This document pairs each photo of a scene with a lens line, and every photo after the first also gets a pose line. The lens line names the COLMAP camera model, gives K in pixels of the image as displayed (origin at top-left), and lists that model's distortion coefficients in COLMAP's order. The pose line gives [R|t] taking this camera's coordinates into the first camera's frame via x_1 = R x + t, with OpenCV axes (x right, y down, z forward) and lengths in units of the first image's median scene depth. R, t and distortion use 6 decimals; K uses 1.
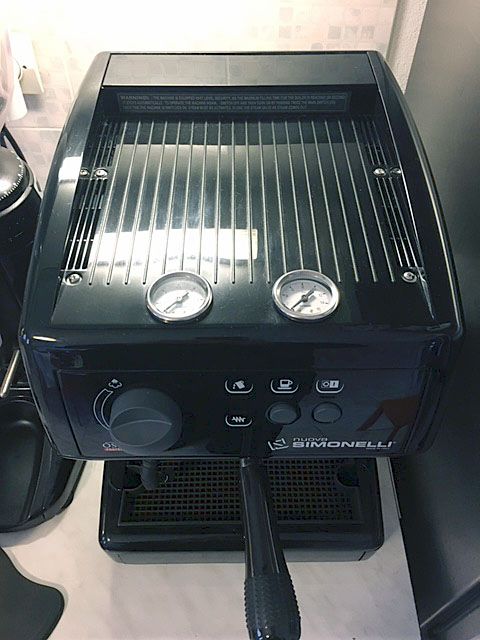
lens RADIAL K [[541.9, 0, 240.0], [0, 541.9, 320.0], [0, 0, 1]] dist [0.001978, -0.000628]
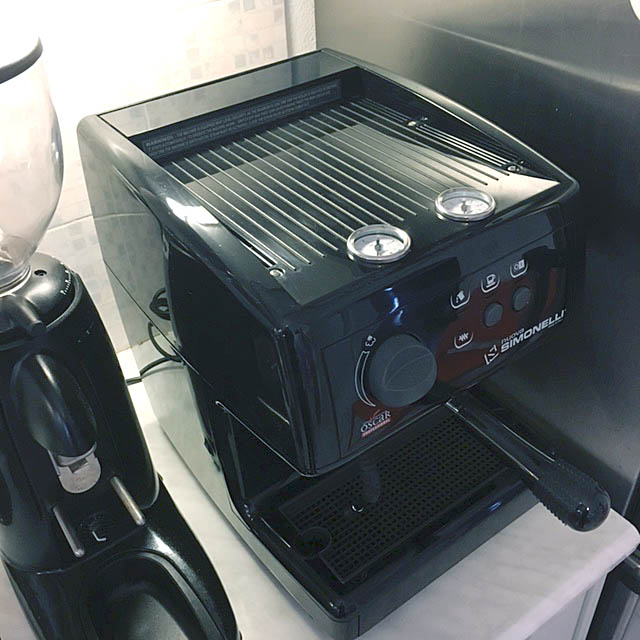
lens RADIAL K [[712.0, 0, 320.0], [0, 712.0, 320.0], [0, 0, 1]] dist [-0.005392, -0.016041]
pose [[0.818724, -0.393491, 0.418158, -0.640478], [0.473784, 0.874379, -0.104837, 0.134624], [-0.324377, 0.283949, 0.902304, -0.132784]]
